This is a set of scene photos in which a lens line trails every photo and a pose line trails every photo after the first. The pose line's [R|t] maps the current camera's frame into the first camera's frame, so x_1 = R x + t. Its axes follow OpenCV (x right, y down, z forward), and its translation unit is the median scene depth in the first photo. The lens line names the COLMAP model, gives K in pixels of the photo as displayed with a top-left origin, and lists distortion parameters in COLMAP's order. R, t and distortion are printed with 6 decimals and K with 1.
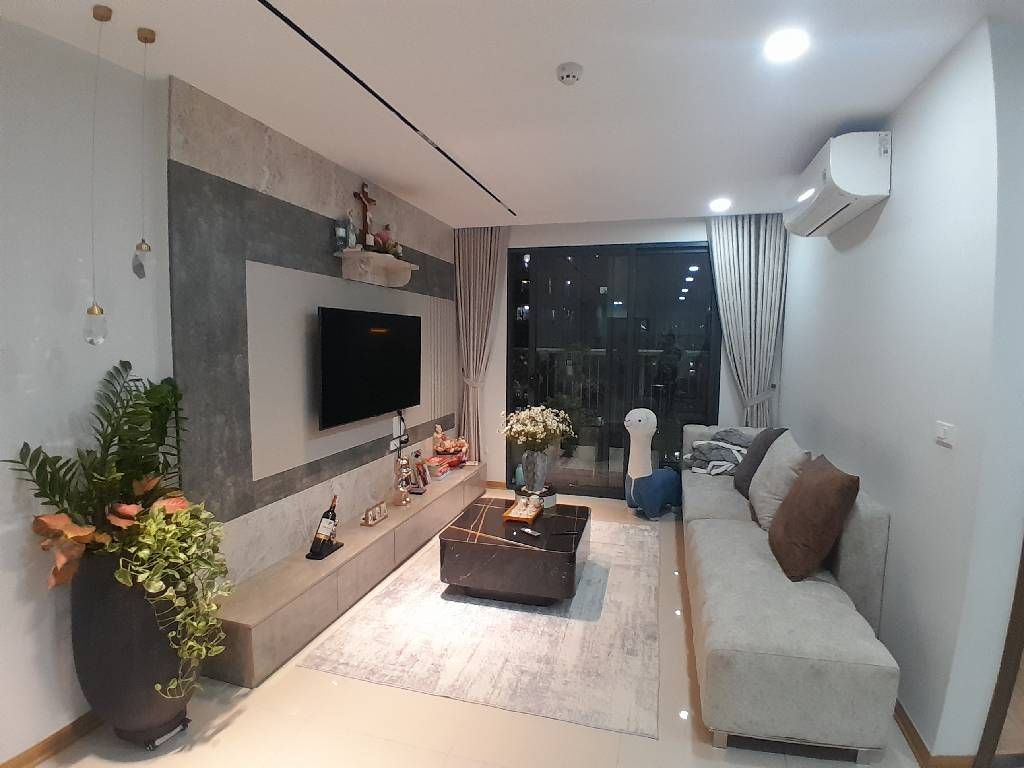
lens RADIAL K [[508.7, 0, 517.7], [0, 508.7, 388.4], [0, 0, 1]] dist [-0.026443, -0.001582]
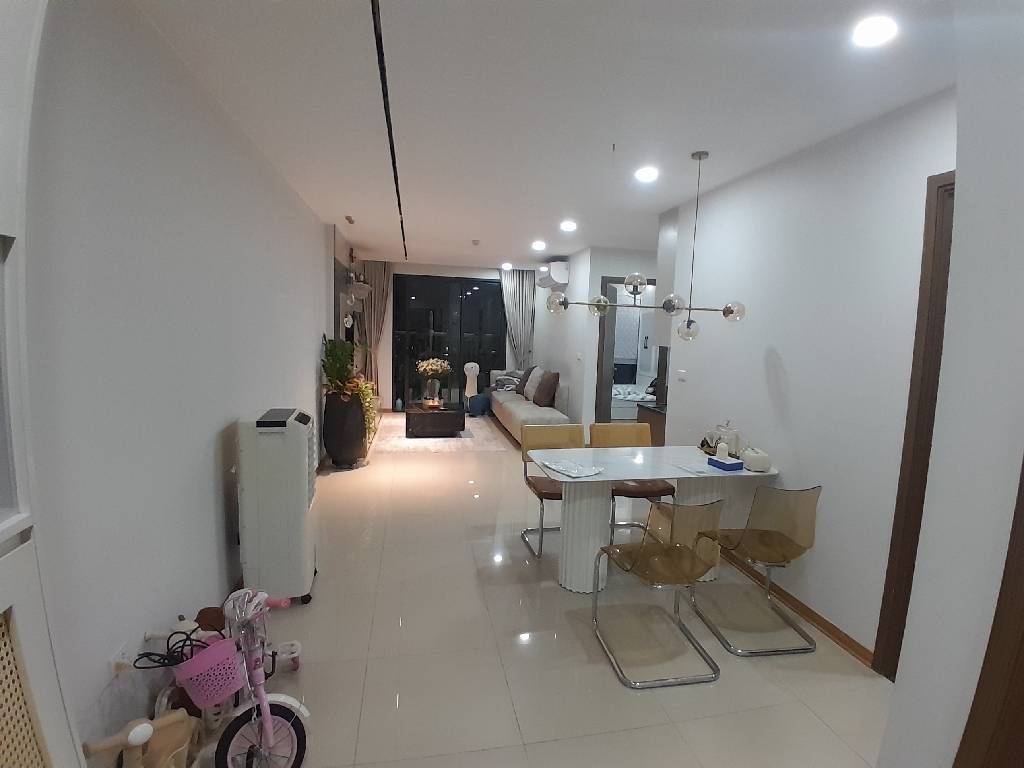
lens RADIAL K [[508.7, 0, 517.7], [0, 508.7, 388.4], [0, 0, 1]] dist [-0.026443, -0.001582]
pose [[0.891107, -0.032842, 0.452603, -0.538264], [0.019323, 0.999219, 0.034461, 0.082695], [-0.453382, -0.021963, 0.891046, -0.931941]]
